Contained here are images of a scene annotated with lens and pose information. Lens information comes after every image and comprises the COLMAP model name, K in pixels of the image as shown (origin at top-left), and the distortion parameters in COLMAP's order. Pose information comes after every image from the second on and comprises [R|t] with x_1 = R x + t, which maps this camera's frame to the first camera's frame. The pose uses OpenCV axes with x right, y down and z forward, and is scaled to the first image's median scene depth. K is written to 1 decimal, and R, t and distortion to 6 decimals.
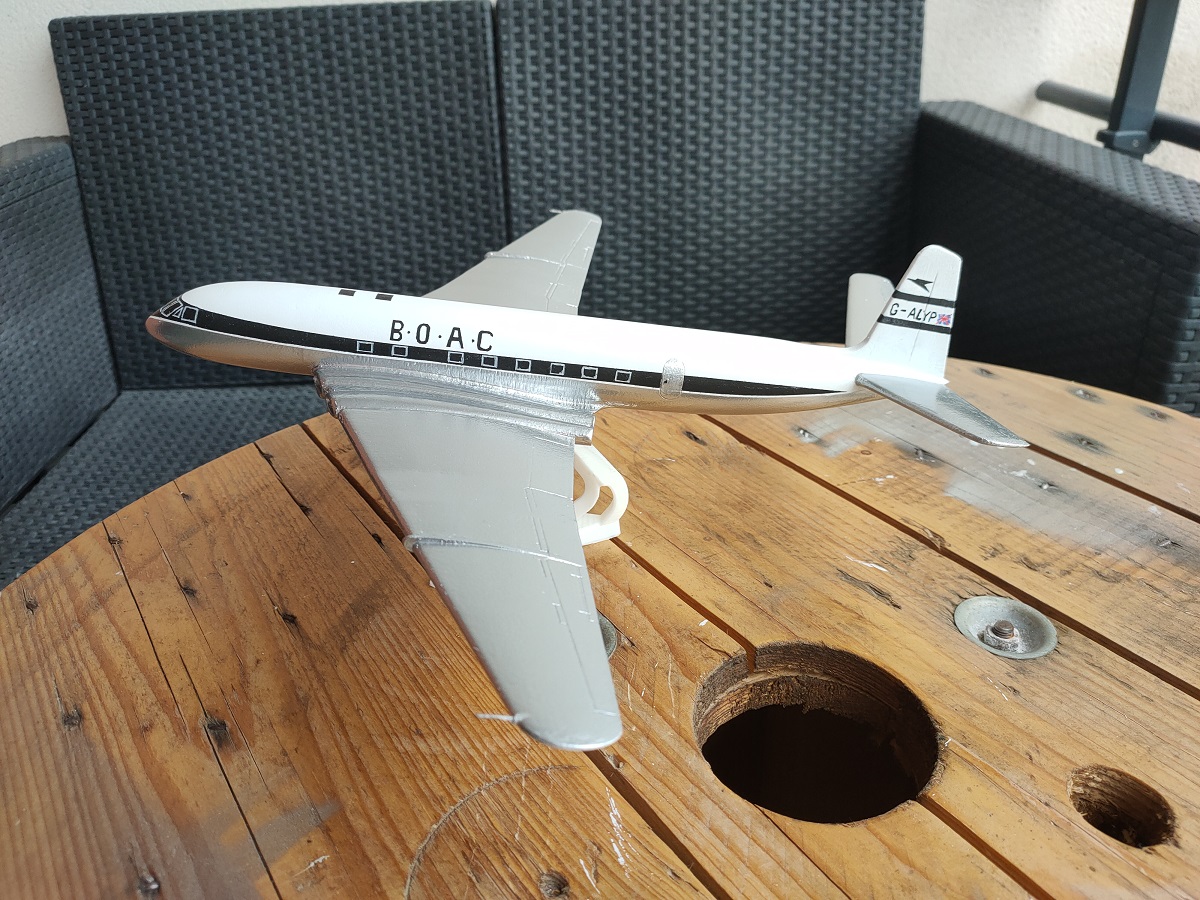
lens RADIAL K [[929.0, 0, 613.4], [0, 929.0, 454.8], [0, 0, 1]] dist [0.079576, -0.150191]
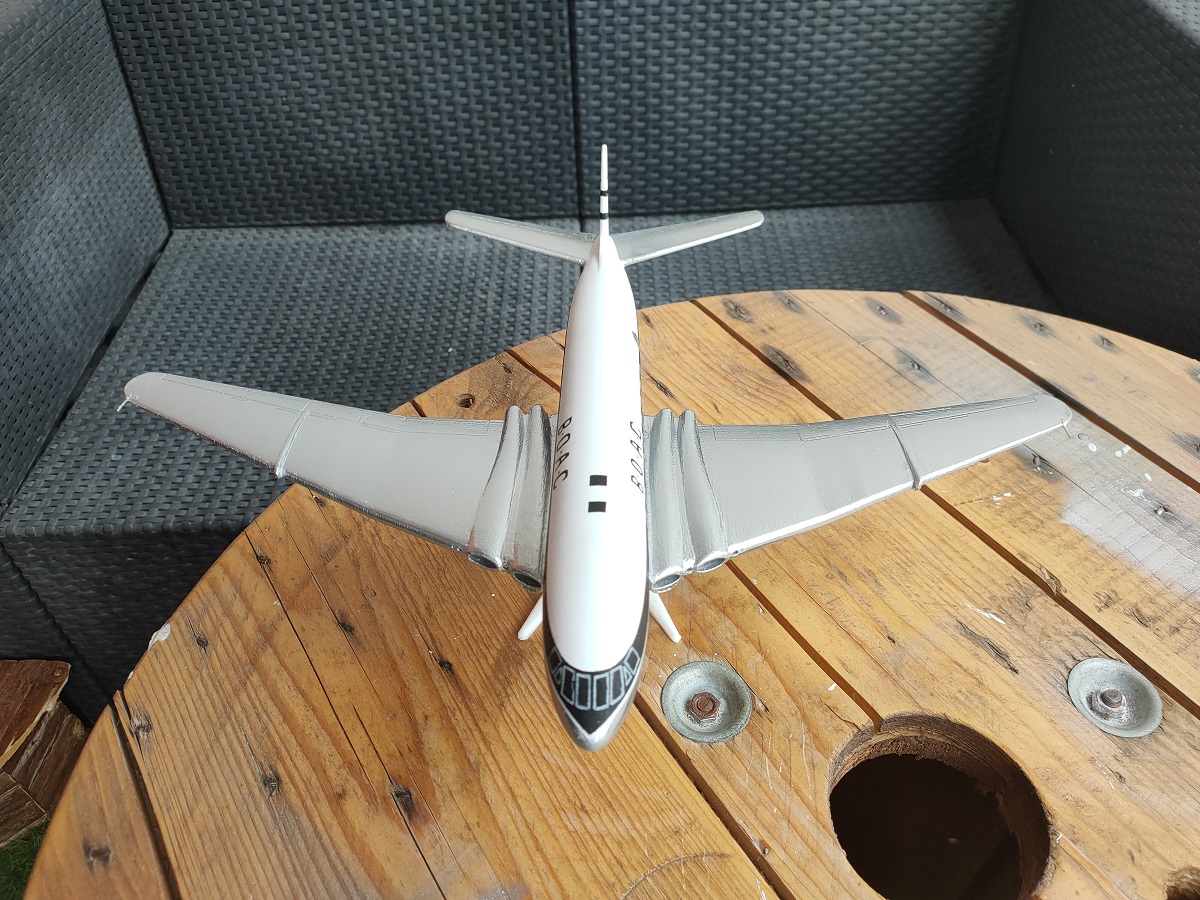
lens RADIAL K [[930.4, 0, 612.8], [0, 930.4, 458.4], [0, 0, 1]] dist [0.088842, -0.167513]
pose [[0.999624, 0.020460, -0.018240, -0.051837], [-0.014389, 0.958075, 0.286156, -0.138210], [0.023330, -0.285786, 0.958009, 0.013516]]
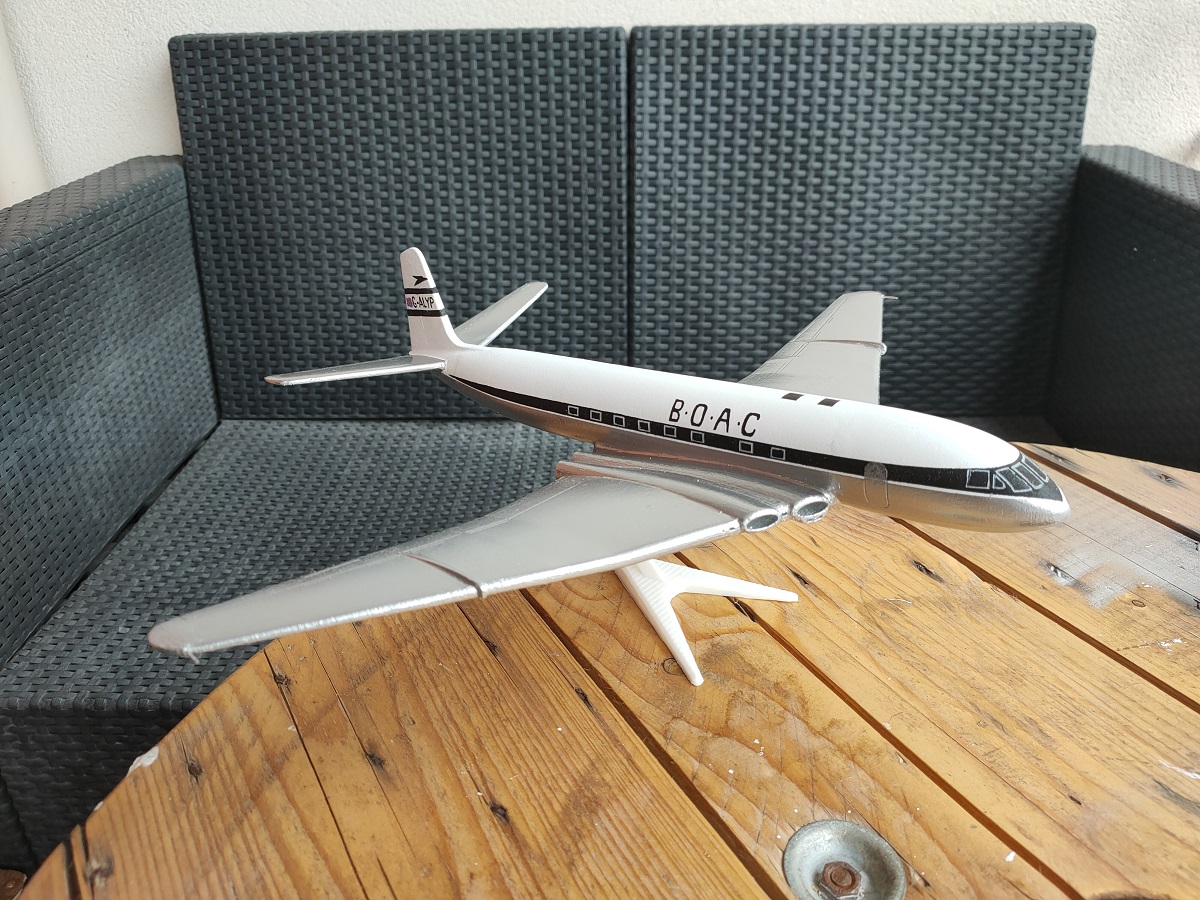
lens RADIAL K [[925.7, 0, 607.8], [0, 925.7, 448.3], [0, 0, 1]] dist [0.075805, -0.138449]
pose [[0.997682, 0.045301, -0.050786, -0.083053], [-0.045668, 0.998938, -0.006102, -0.055907], [0.050456, 0.008408, 0.998691, 0.063286]]
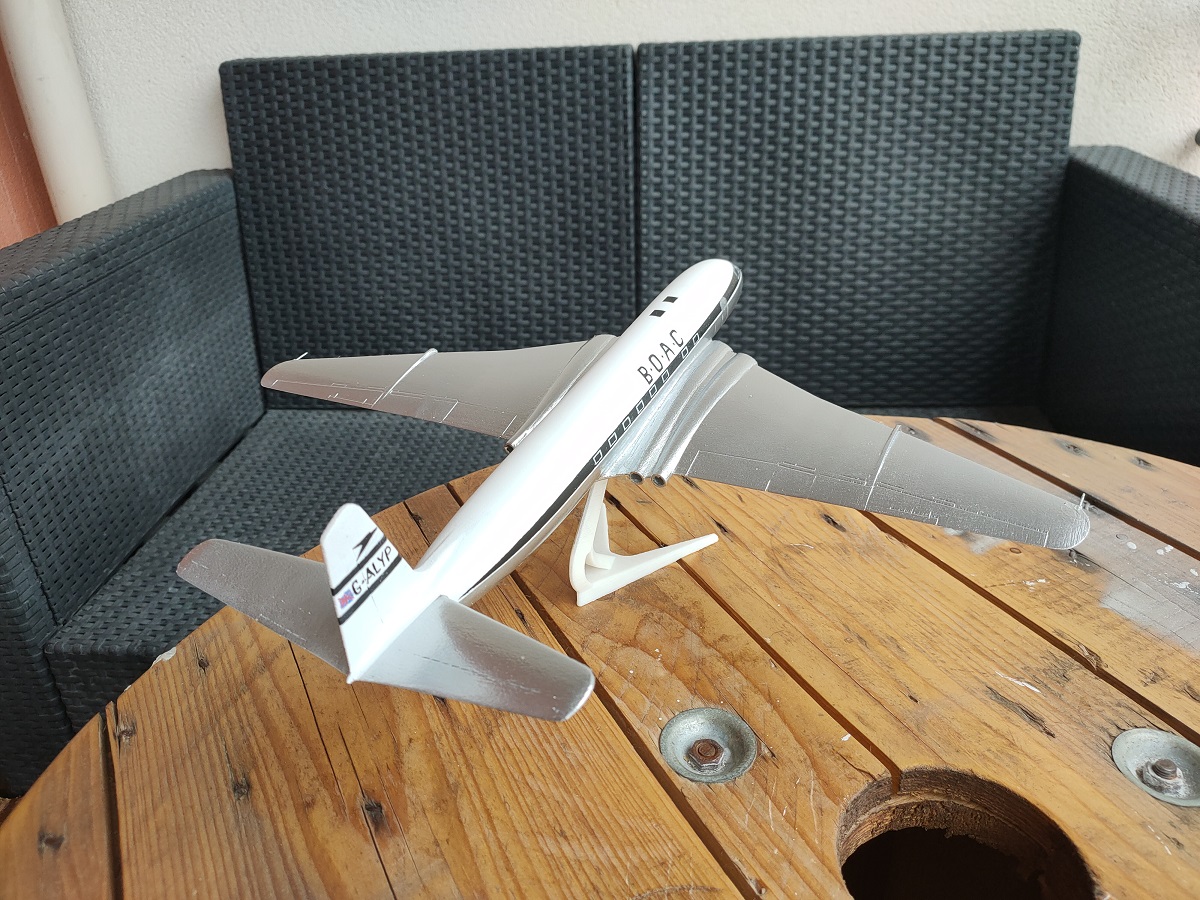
lens RADIAL K [[925.7, 0, 607.8], [0, 925.7, 448.3], [0, 0, 1]] dist [0.075805, -0.138449]
pose [[0.992233, 0.048564, -0.114519, -0.020257], [-0.049792, 0.998728, -0.007891, -0.038450], [0.113991, 0.013532, 0.993390, -0.004821]]
